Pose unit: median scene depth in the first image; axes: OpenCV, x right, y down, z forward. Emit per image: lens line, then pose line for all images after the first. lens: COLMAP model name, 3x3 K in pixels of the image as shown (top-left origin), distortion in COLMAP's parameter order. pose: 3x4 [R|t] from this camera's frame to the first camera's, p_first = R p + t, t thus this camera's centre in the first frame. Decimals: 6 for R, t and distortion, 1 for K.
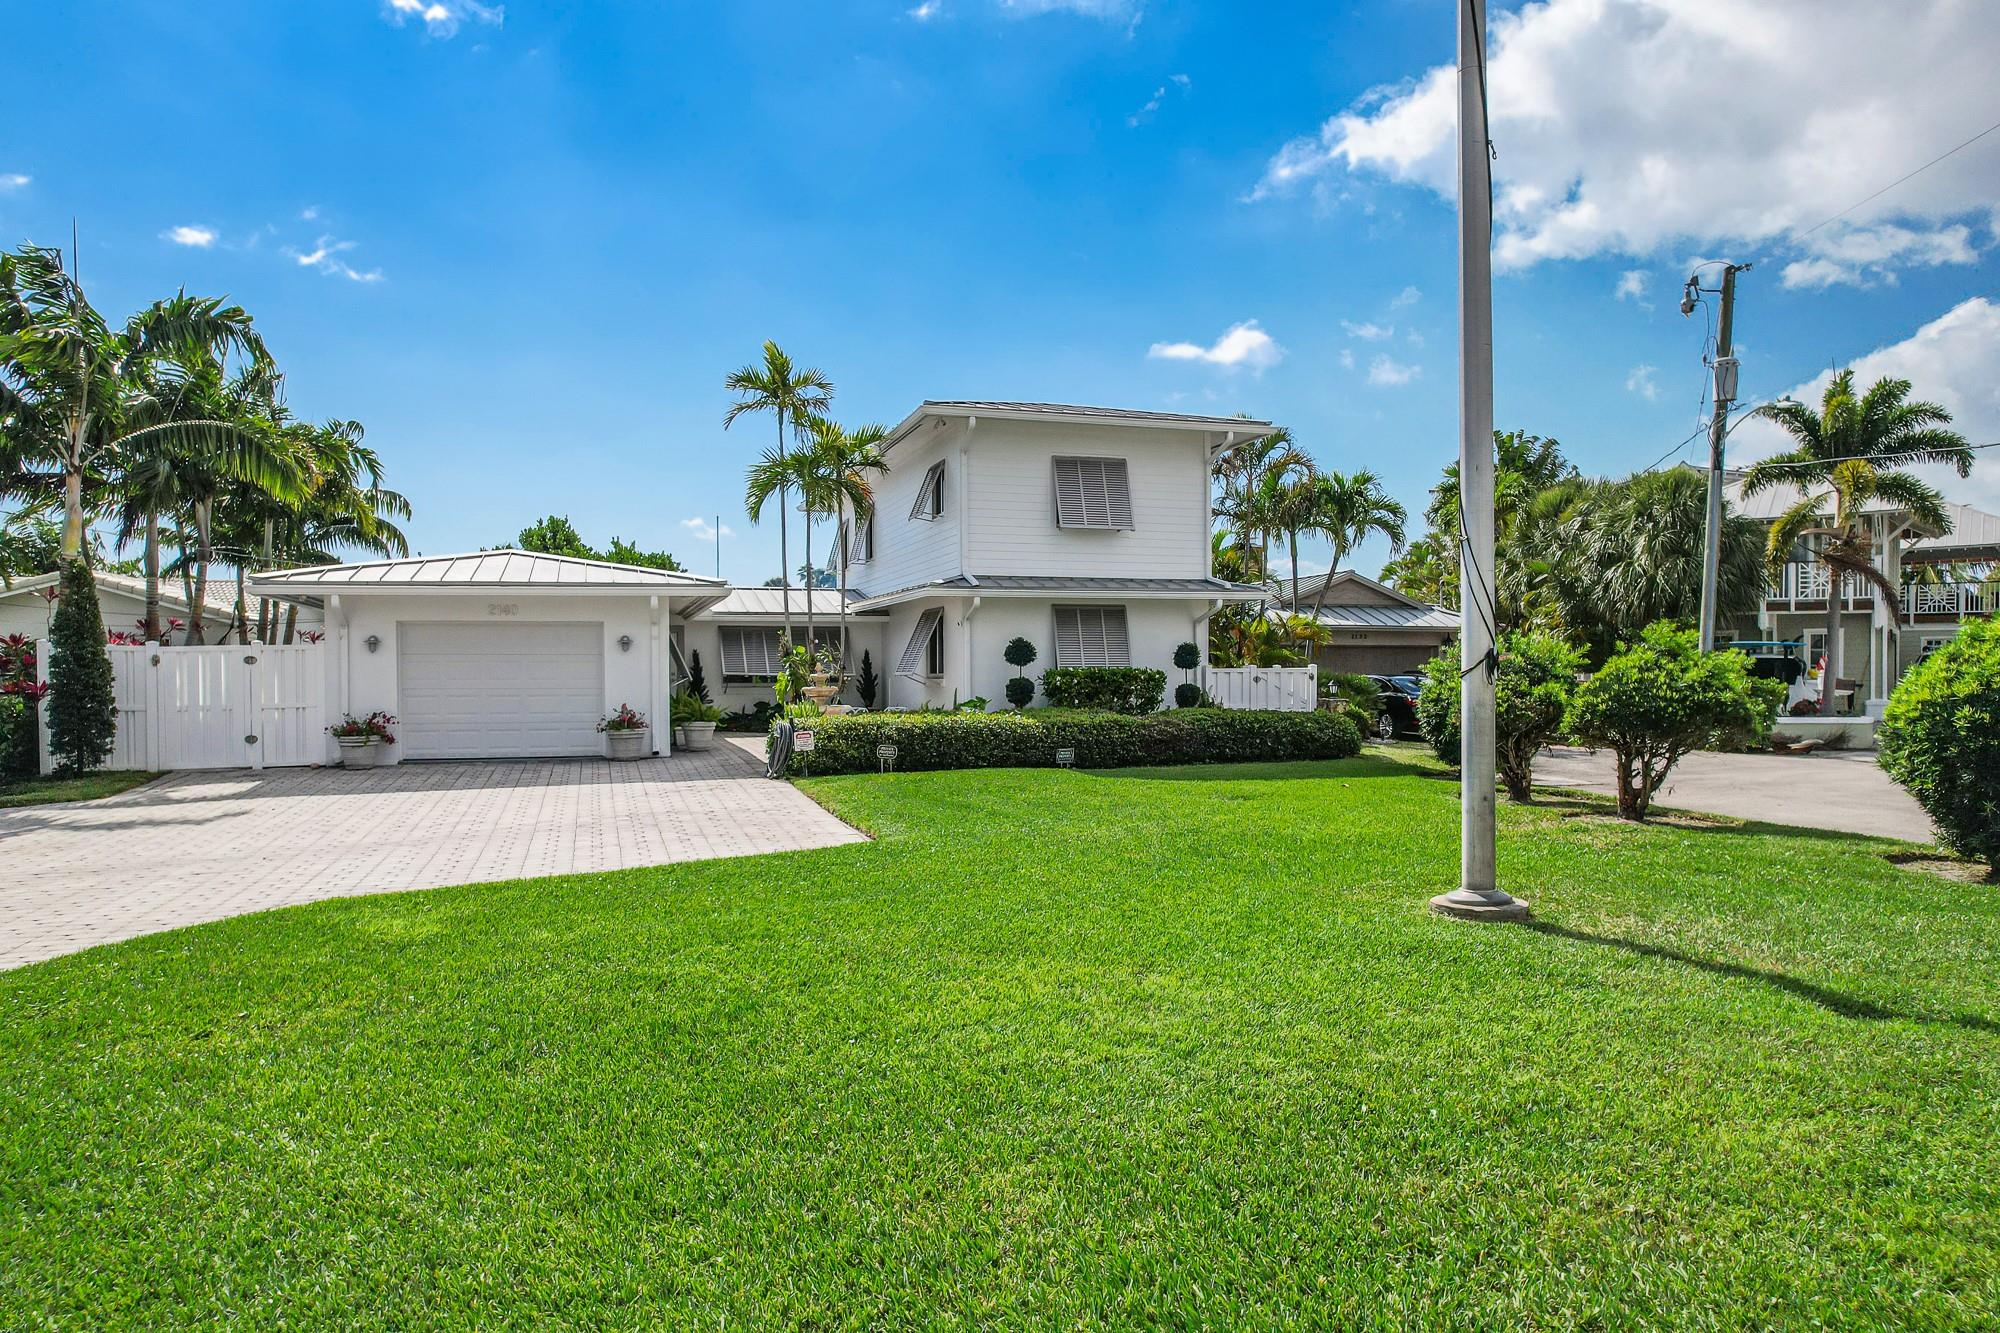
lens RADIAL K [[1238.6, 0, 977.5], [0, 1238.6, 696.8], [0, 0, 1]] dist [-0.050666, 0.037026]
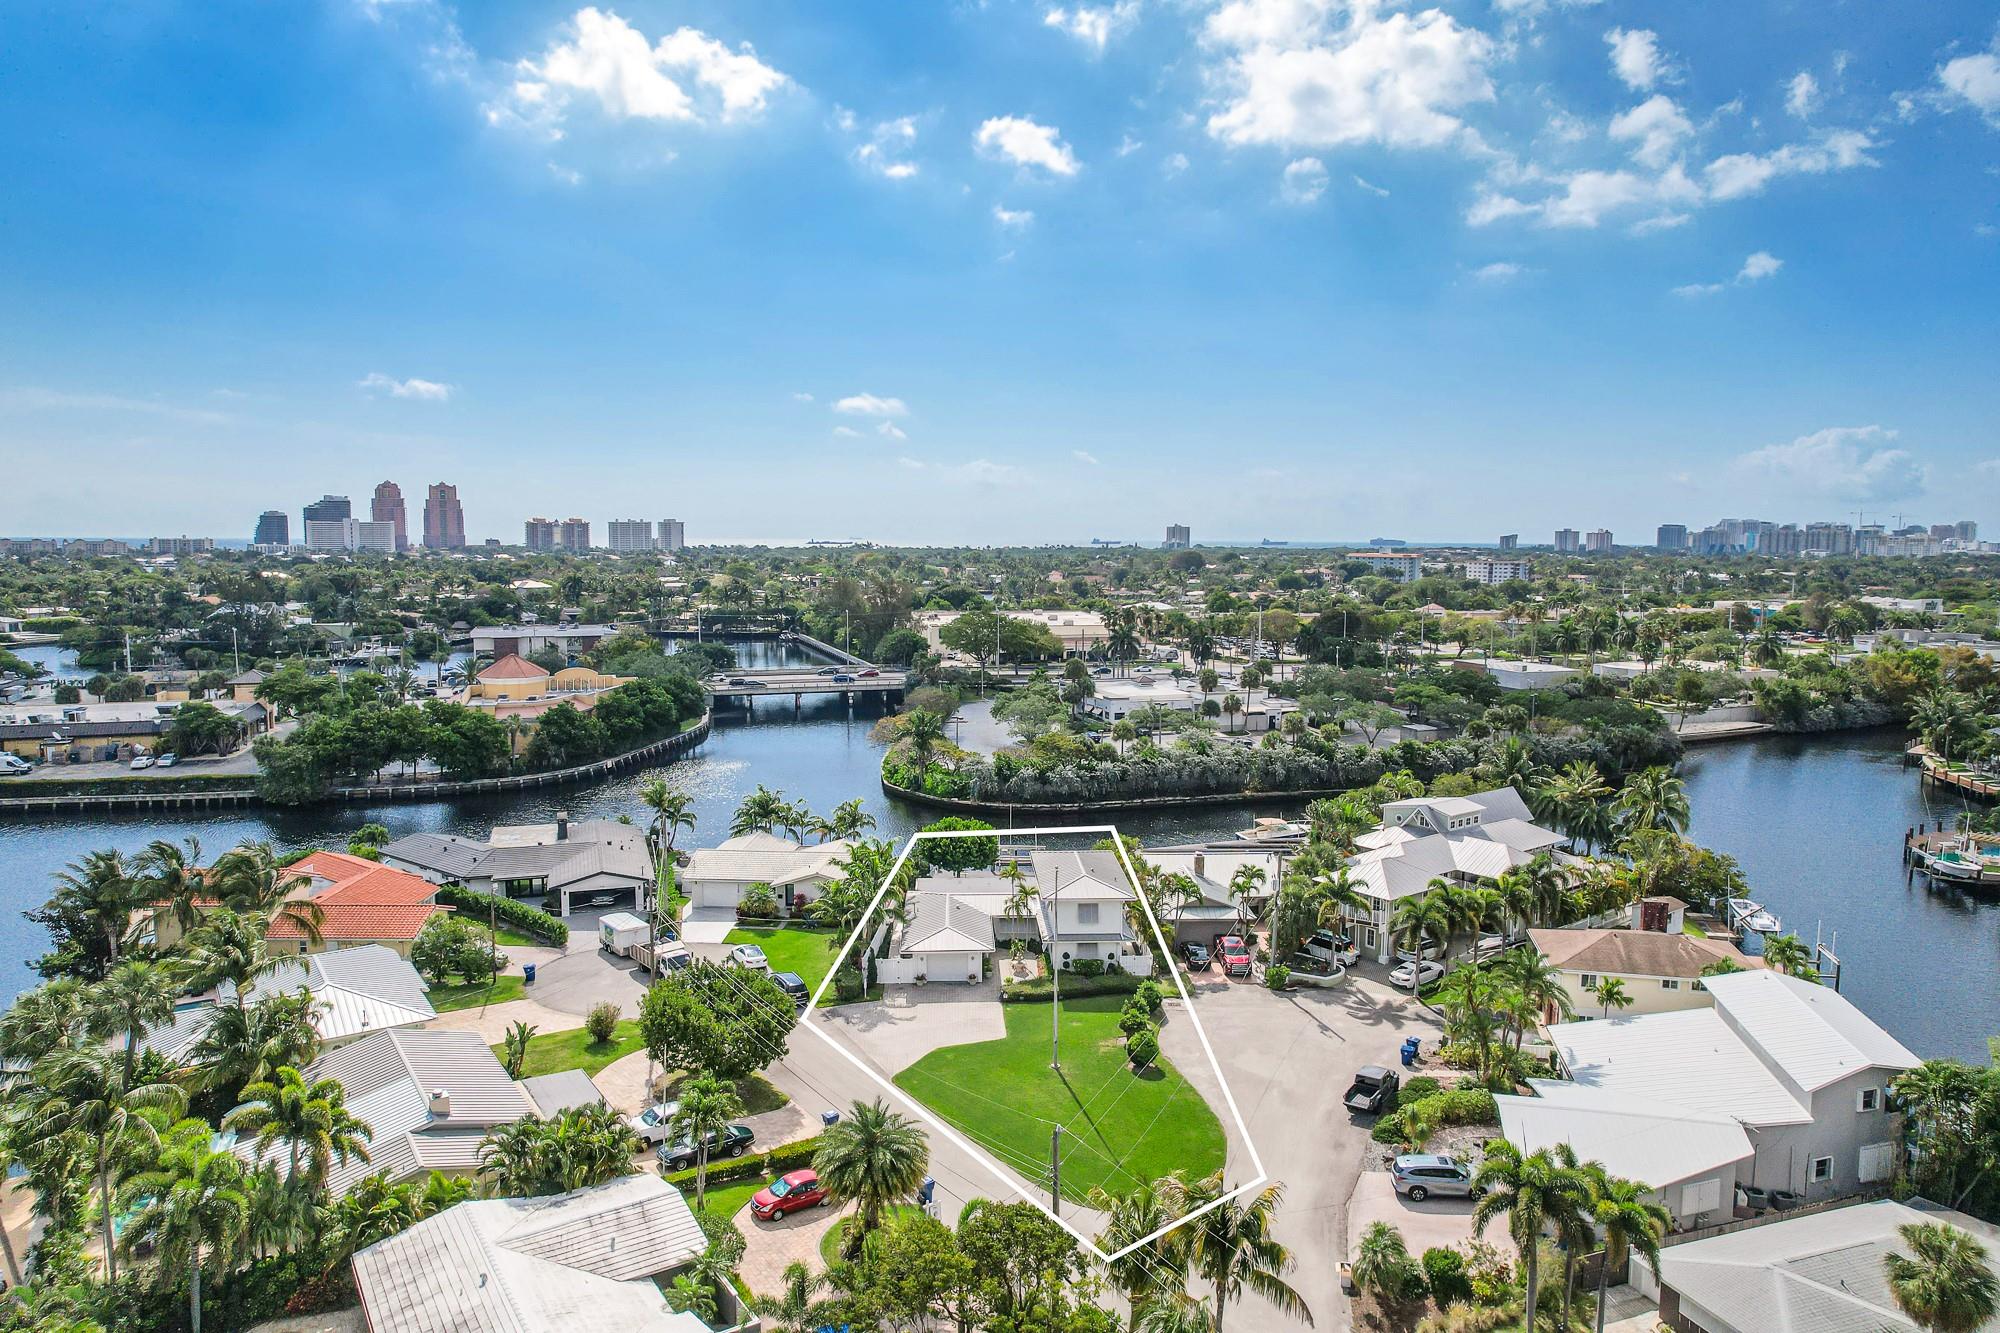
lens RADIAL K [[1224.3, 0, 1000.0], [0, 1224.3, 666.5], [0, 0, 1]] dist [-0.050472, 0.041588]
pose [[0.966420, 0.033029, -0.254836, 0.785172], [-0.012269, 0.996505, 0.082625, -1.264095], [0.256674, -0.076724, 0.963448, -2.746707]]
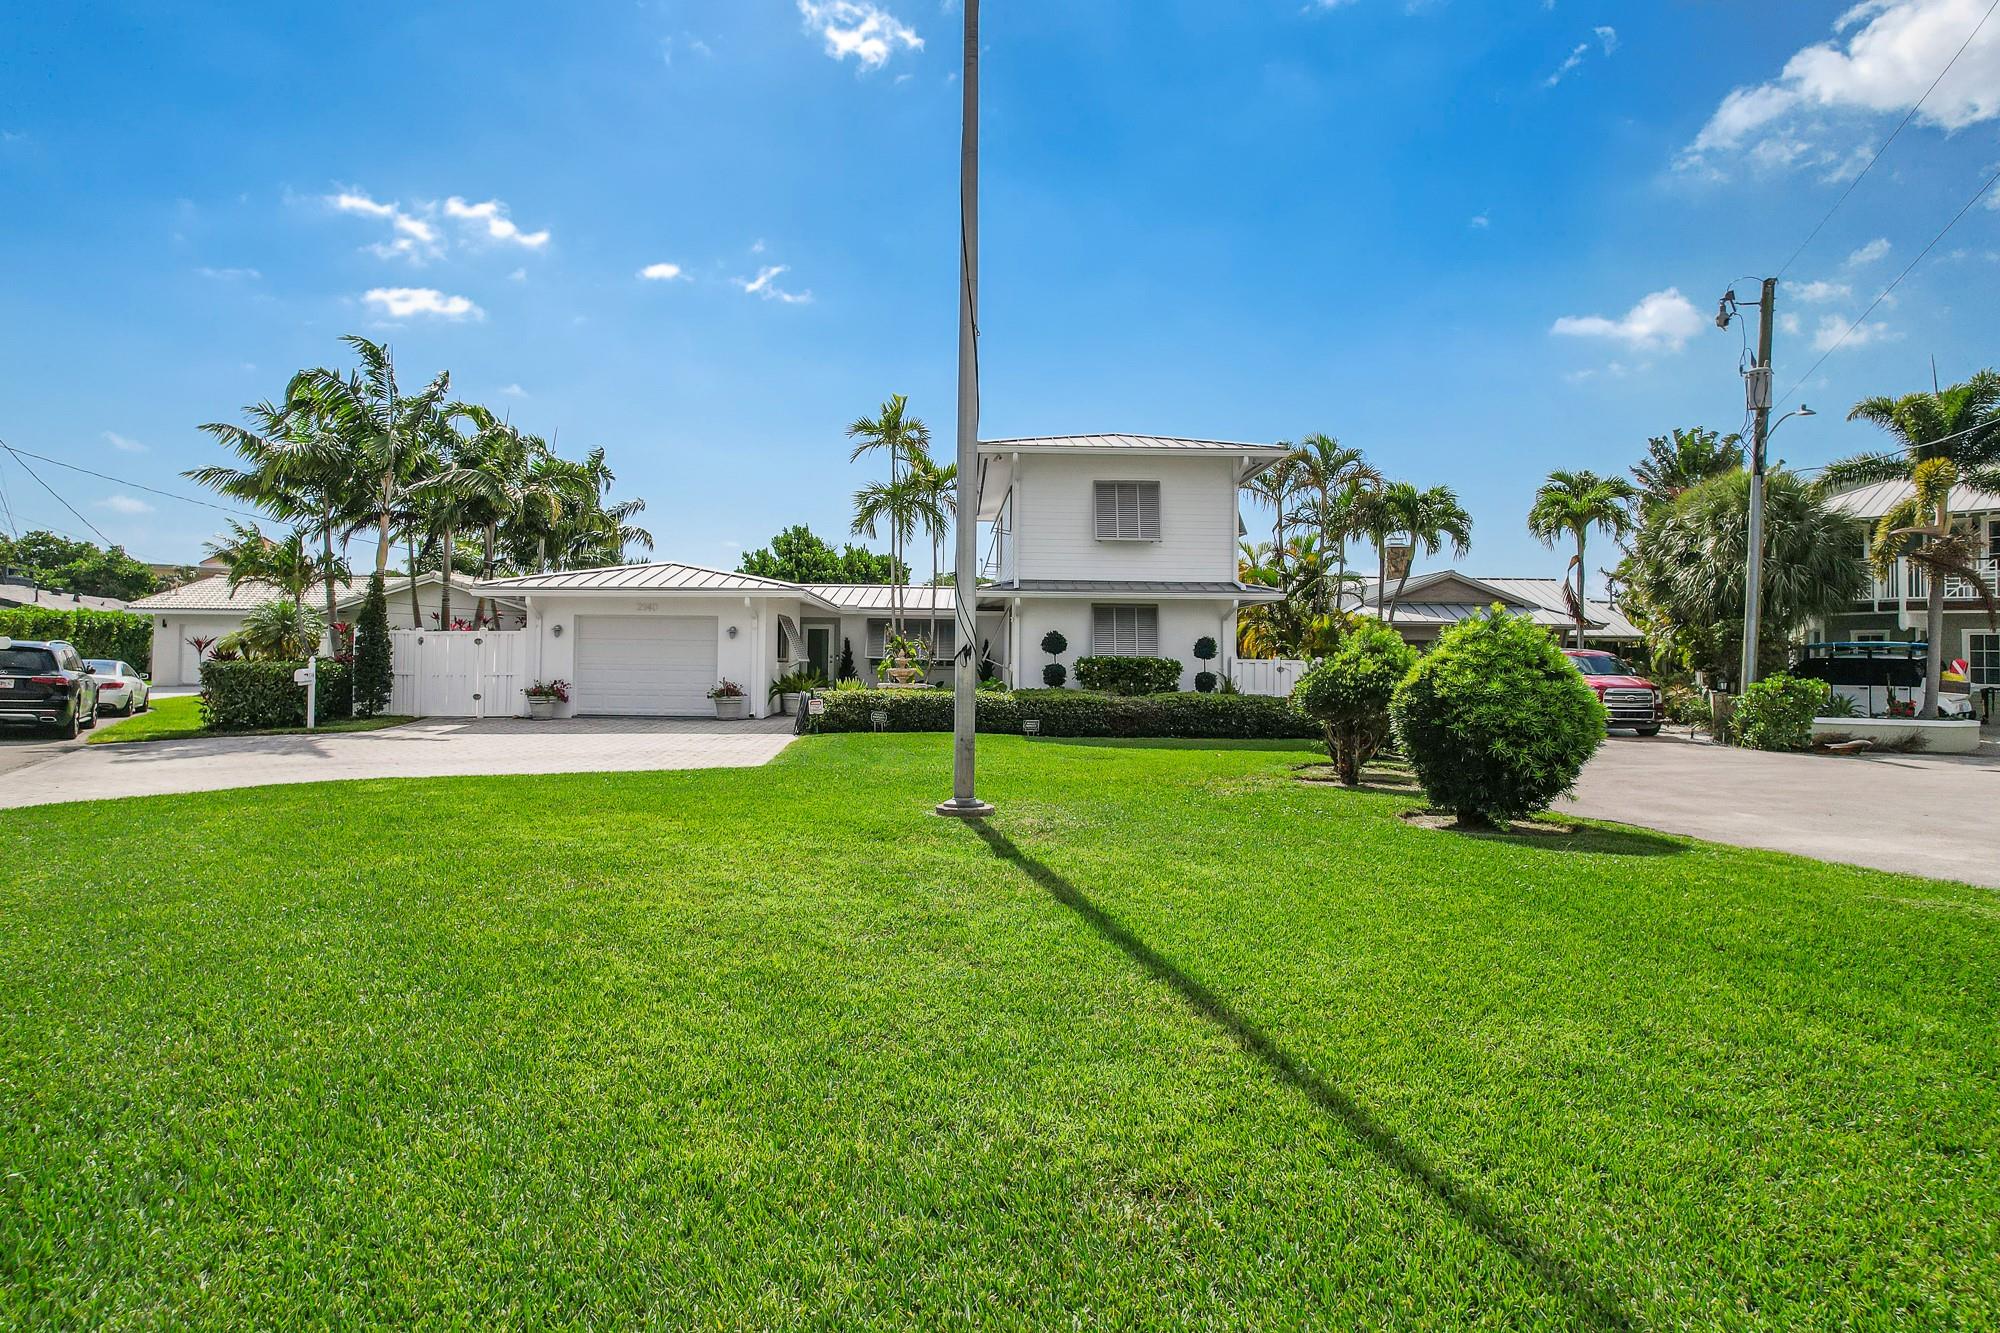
lens RADIAL K [[1224.3, 0, 1000.0], [0, 1224.3, 666.5], [0, 0, 1]] dist [-0.050472, 0.041588]
pose [[0.965434, 0.017975, -0.260026, 0.284466], [-0.021906, 0.999685, -0.012229, 0.002727], [0.259725, 0.017503, 0.965524, -0.168345]]
